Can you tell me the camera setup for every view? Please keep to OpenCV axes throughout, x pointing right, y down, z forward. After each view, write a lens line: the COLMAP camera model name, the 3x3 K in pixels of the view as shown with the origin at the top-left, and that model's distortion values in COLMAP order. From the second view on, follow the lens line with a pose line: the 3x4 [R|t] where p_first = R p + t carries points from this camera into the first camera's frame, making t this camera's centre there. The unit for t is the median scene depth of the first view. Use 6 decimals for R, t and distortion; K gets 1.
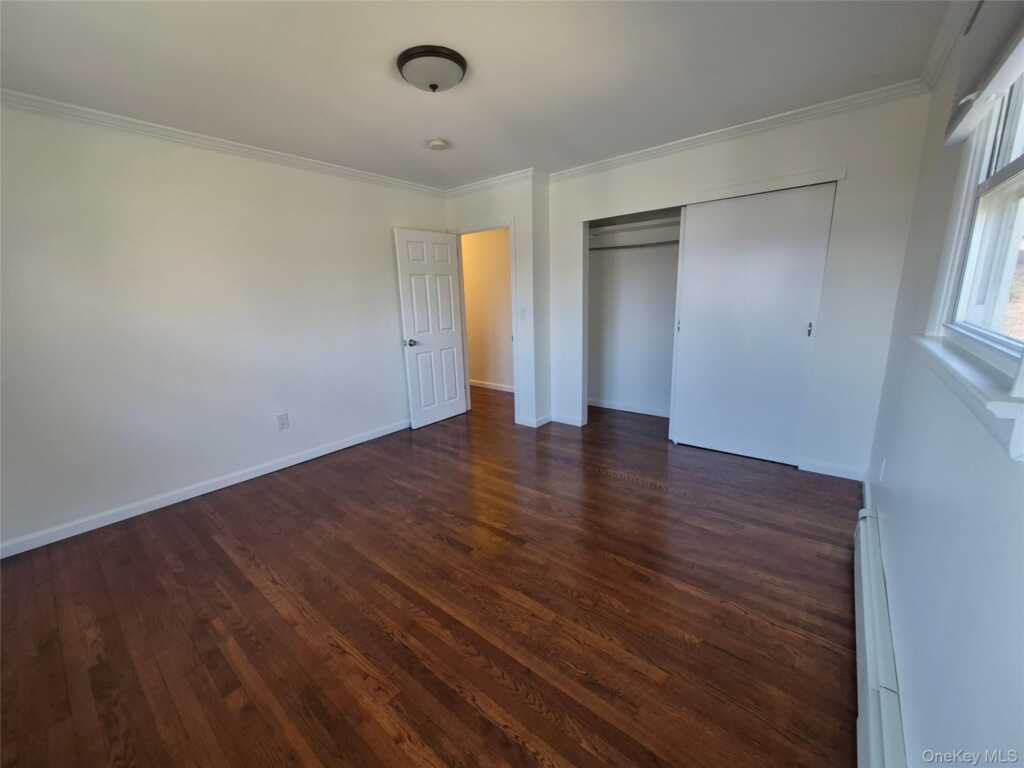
lens RADIAL K [[411.1, 0, 512.0], [0, 411.1, 384.0], [0, 0, 1]] dist [-0.011337, 0.000417]
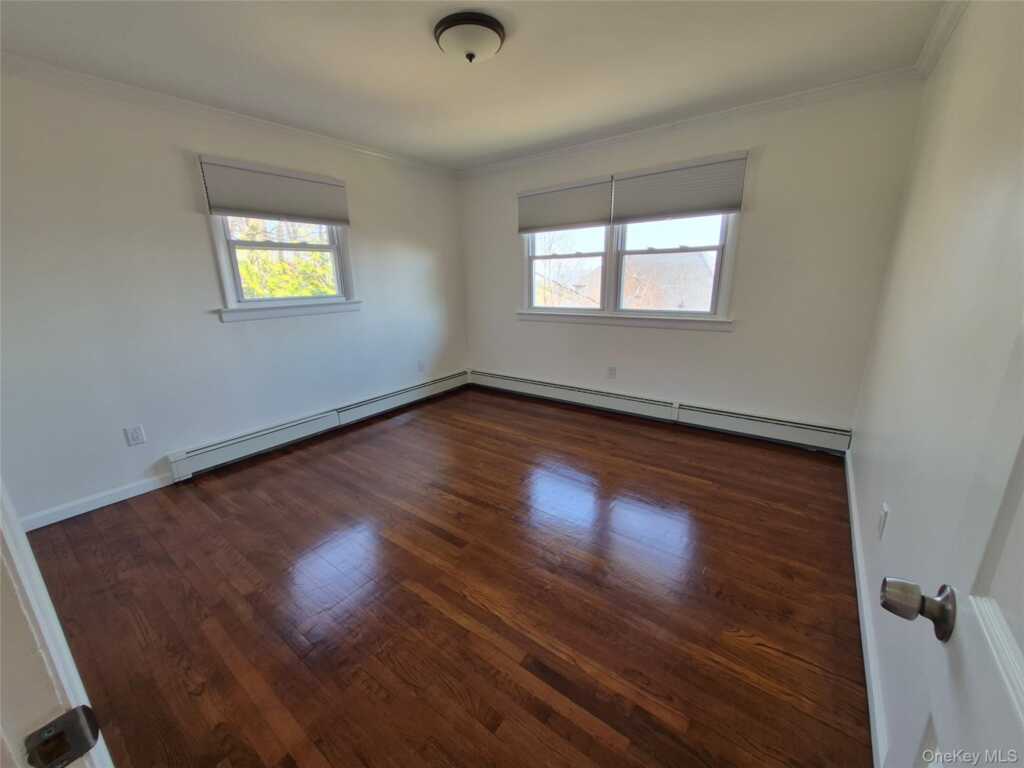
lens RADIAL K [[411.1, 0, 512.0], [0, 411.1, 384.0], [0, 0, 1]] dist [-0.011337, 0.000417]
pose [[-0.997869, 0.059715, -0.026300, -0.196857], [0.041099, 0.888266, 0.457487, -0.430412], [0.050680, 0.455431, -0.888827, 1.995938]]
